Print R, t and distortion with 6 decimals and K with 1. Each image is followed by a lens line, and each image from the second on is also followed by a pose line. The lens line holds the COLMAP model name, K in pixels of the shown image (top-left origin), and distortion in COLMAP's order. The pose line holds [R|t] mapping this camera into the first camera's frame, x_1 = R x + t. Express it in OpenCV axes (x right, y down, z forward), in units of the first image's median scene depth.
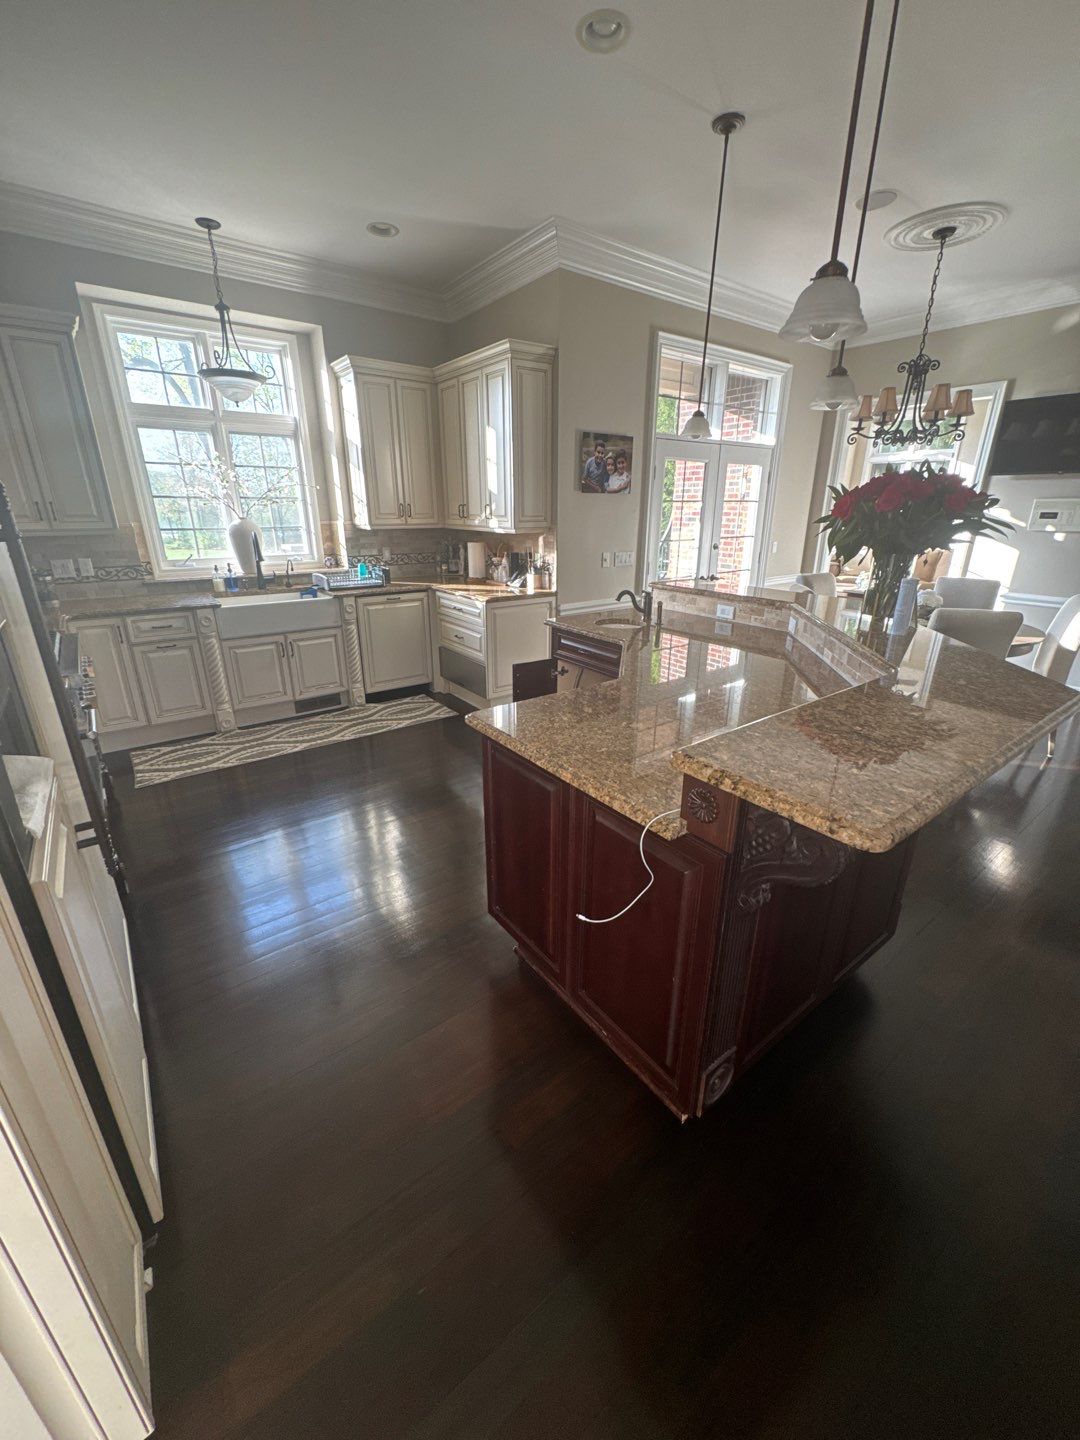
lens RADIAL K [[576.4, 0, 542.2], [0, 576.4, 720.5], [0, 0, 1]] dist [-0.000909, -0.000649]
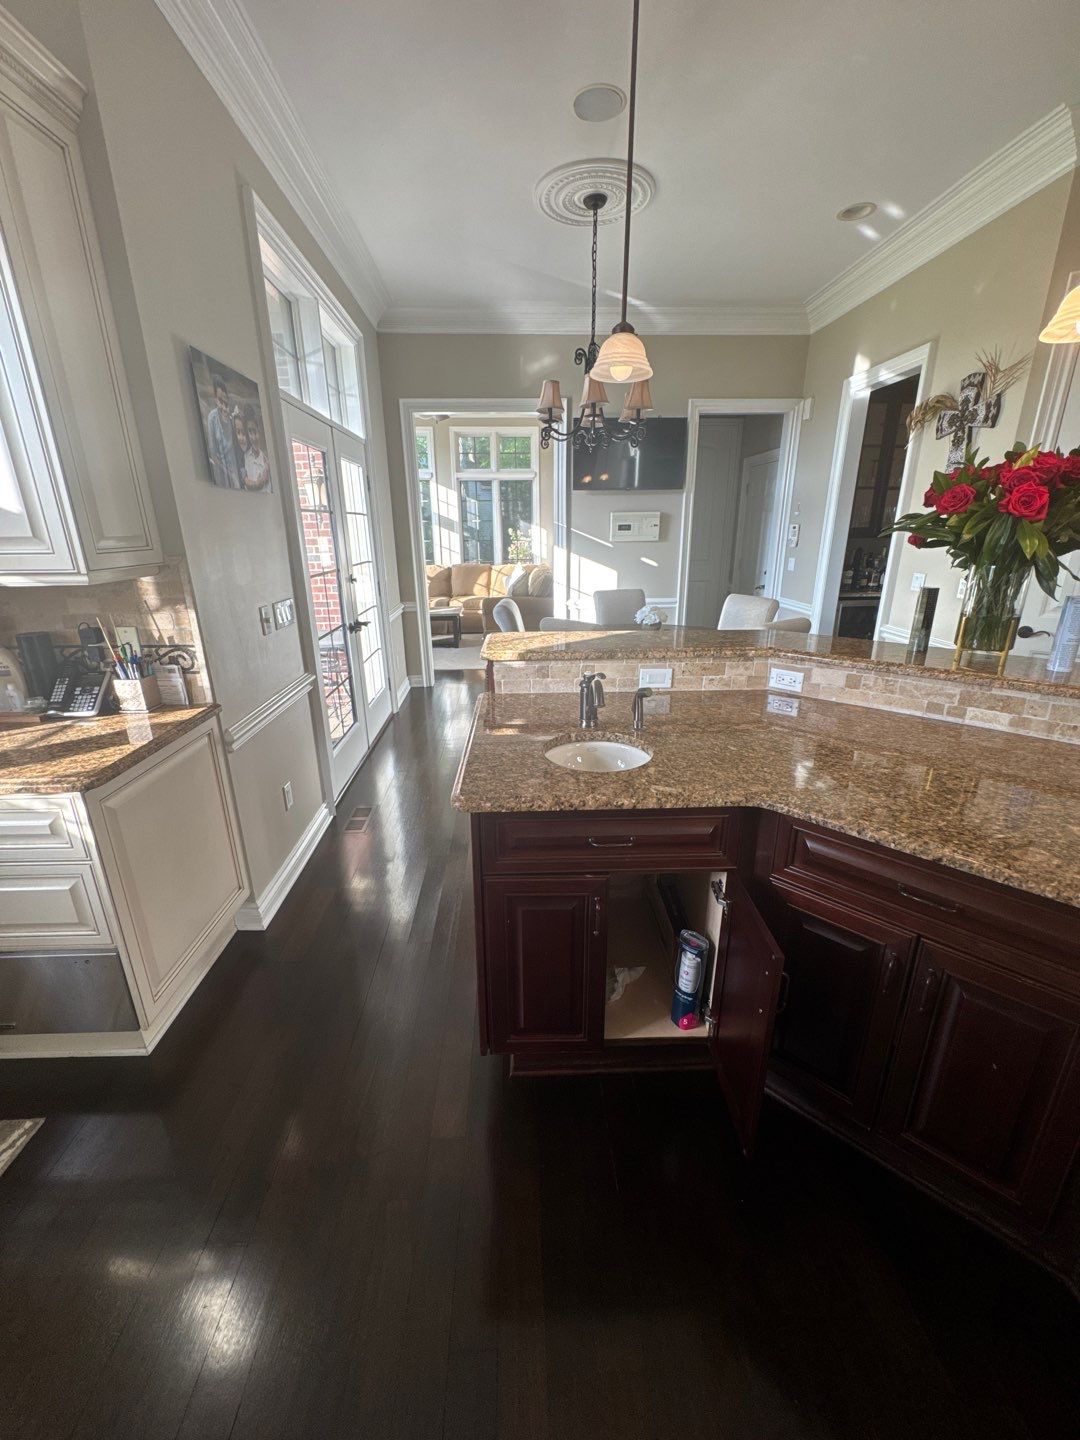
lens RADIAL K [[576.4, 0, 542.2], [0, 576.4, 720.5], [0, 0, 1]] dist [-0.000909, -0.000649]
pose [[0.563274, -0.269527, 0.781075, -0.180844], [0.297871, 0.947976, 0.112309, -0.184070], [-0.770711, 0.169399, 0.614255, 0.527306]]
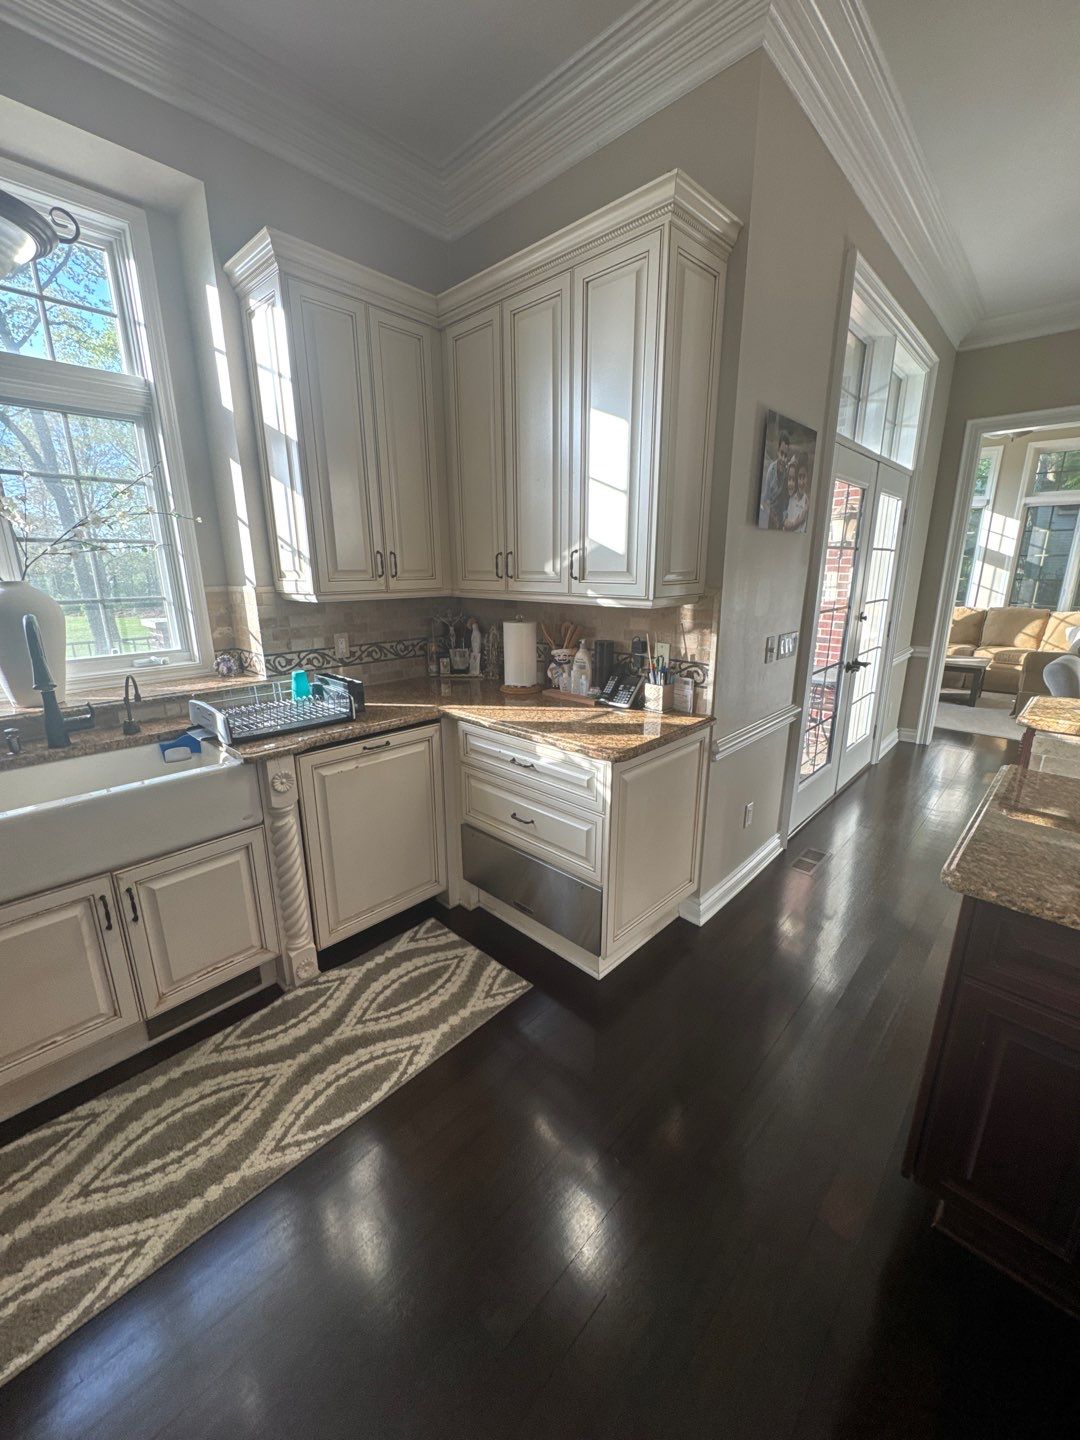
lens RADIAL K [[576.4, 0, 542.2], [0, 576.4, 720.5], [0, 0, 1]] dist [-0.000909, -0.000649]
pose [[0.984939, -0.051102, 0.165178, -0.203288], [0.066276, 0.993940, -0.087695, -0.183631], [-0.159696, 0.097322, 0.982357, 0.518714]]
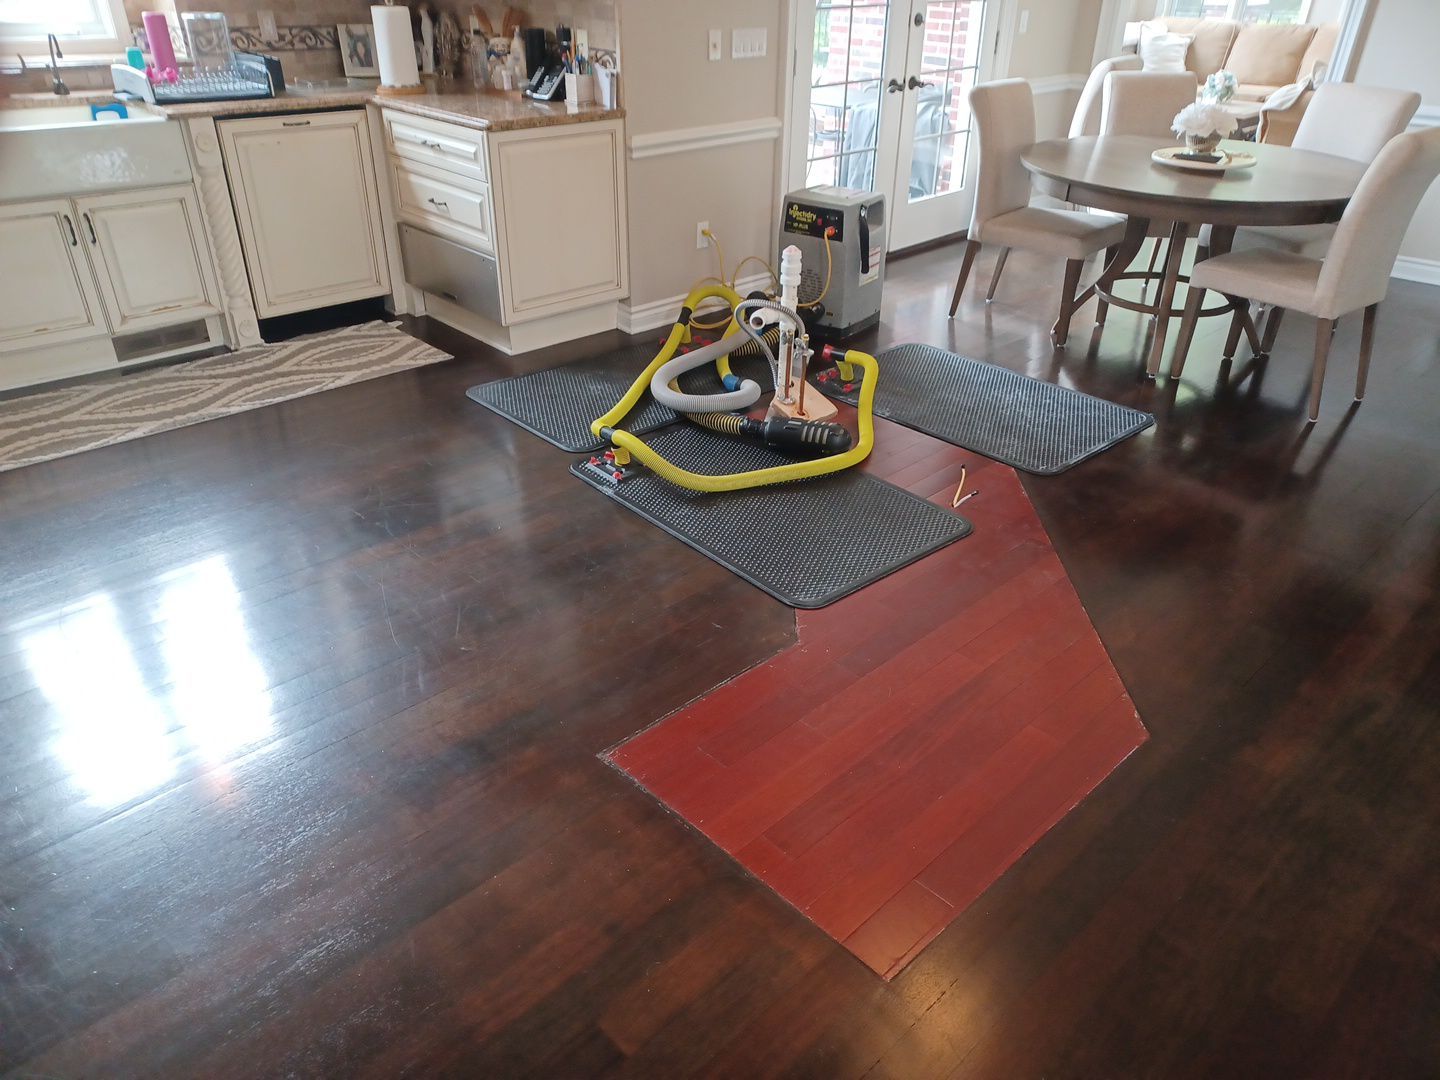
lens RADIAL K [[1047.6, 0, 741.9], [0, 1047.6, 560.4], [0, 0, 1]] dist [0.038936, 0.000450]
pose [[0.989438, -0.056664, 0.133420, -0.020772], [0.031790, 0.982847, 0.181663, 0.005412], [-0.141425, -0.175503, 0.974268, -0.015173]]
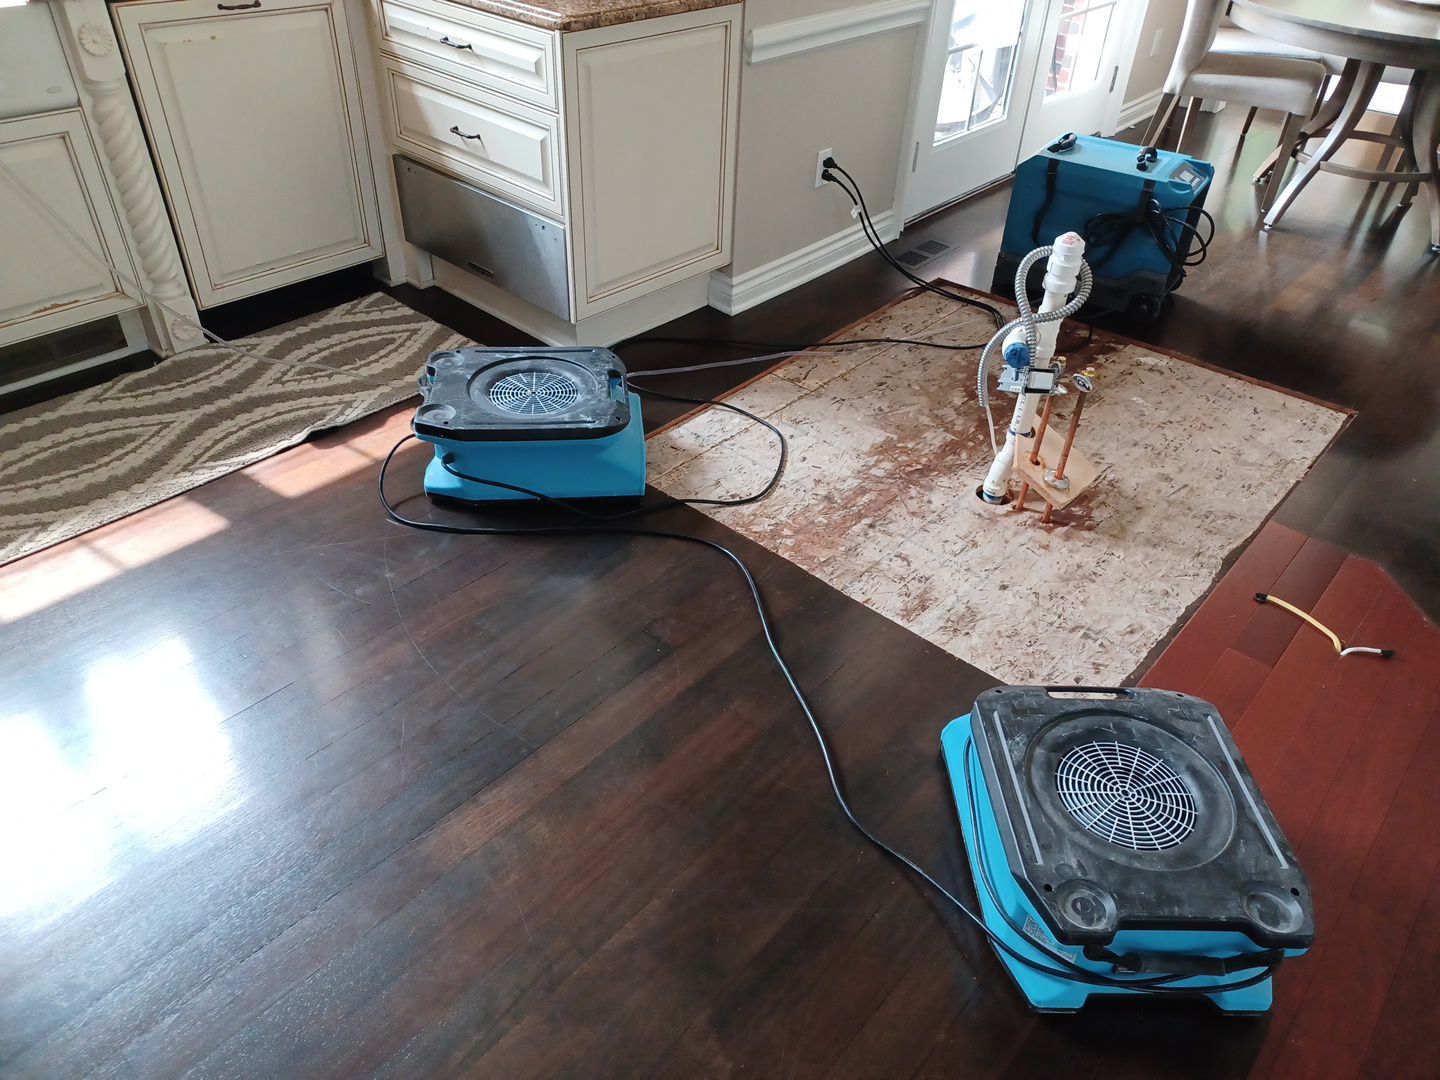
lens RADIAL K [[1047.6, 0, 741.9], [0, 1047.6, 560.4], [0, 0, 1]] dist [0.038936, 0.000450]
pose [[0.975094, -0.099568, 0.198187, -0.134883], [0.033872, 0.949940, 0.310590, -0.094567], [-0.219191, -0.296141, 0.929653, 0.303259]]
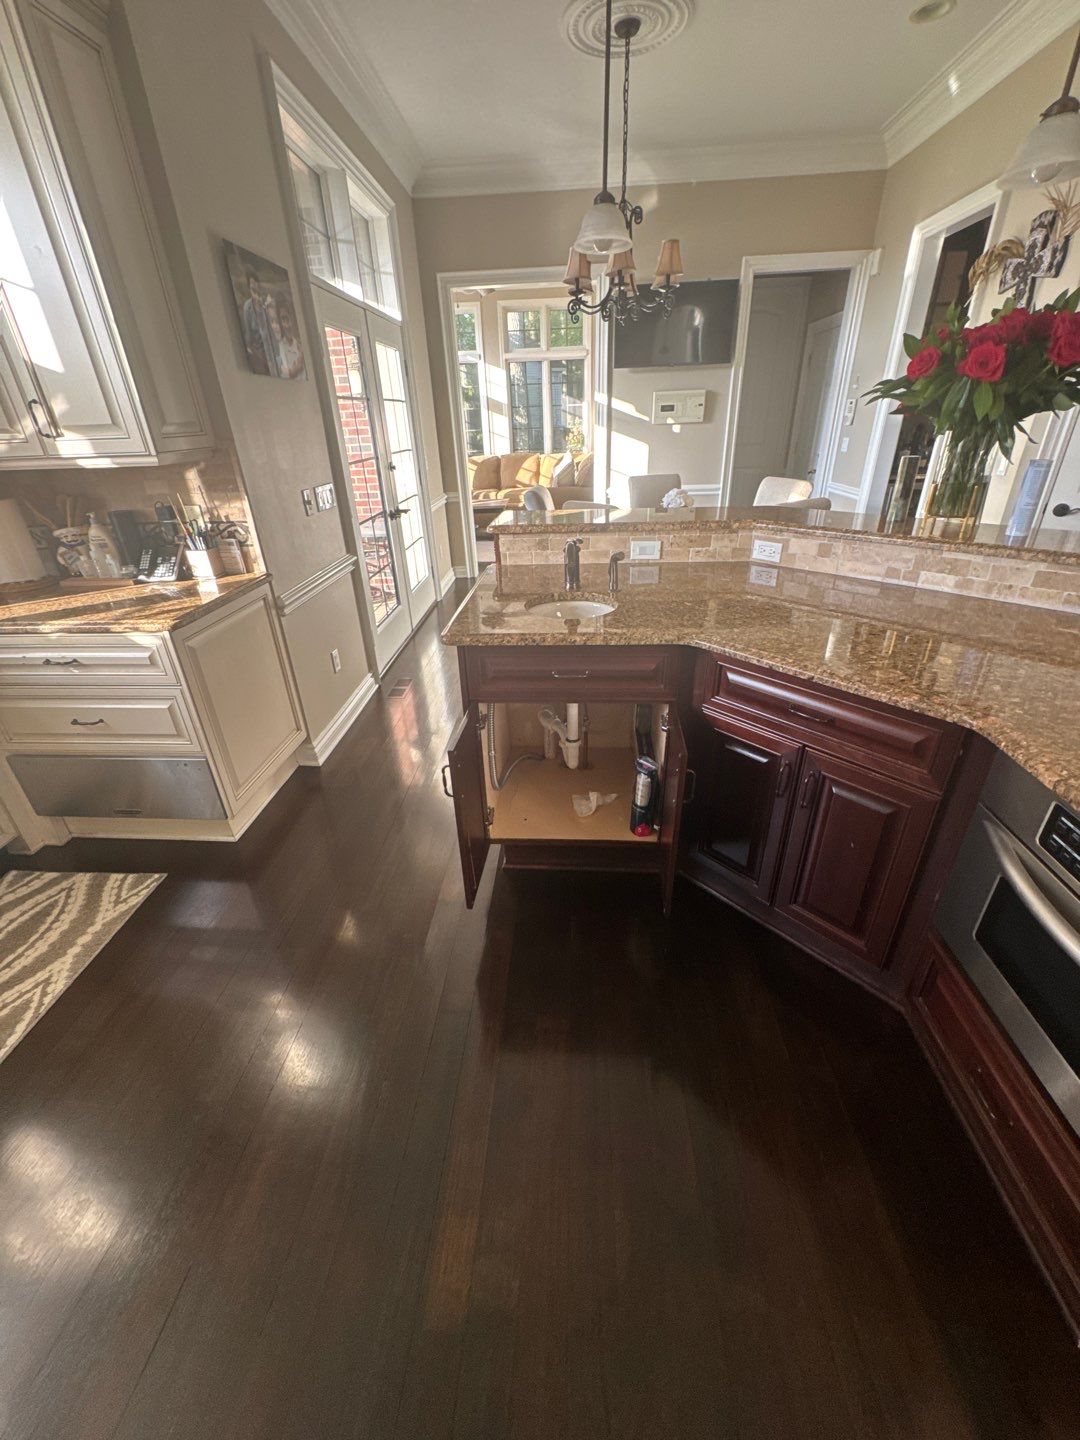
lens RADIAL K [[576.4, 0, 542.2], [0, 576.4, 720.5], [0, 0, 1]] dist [-0.000909, -0.000649]
pose [[0.645914, -0.377350, 0.663628, -0.211094], [0.299096, 0.924886, 0.234793, -0.145881], [-0.702379, 0.046833, 0.710261, 0.447593]]
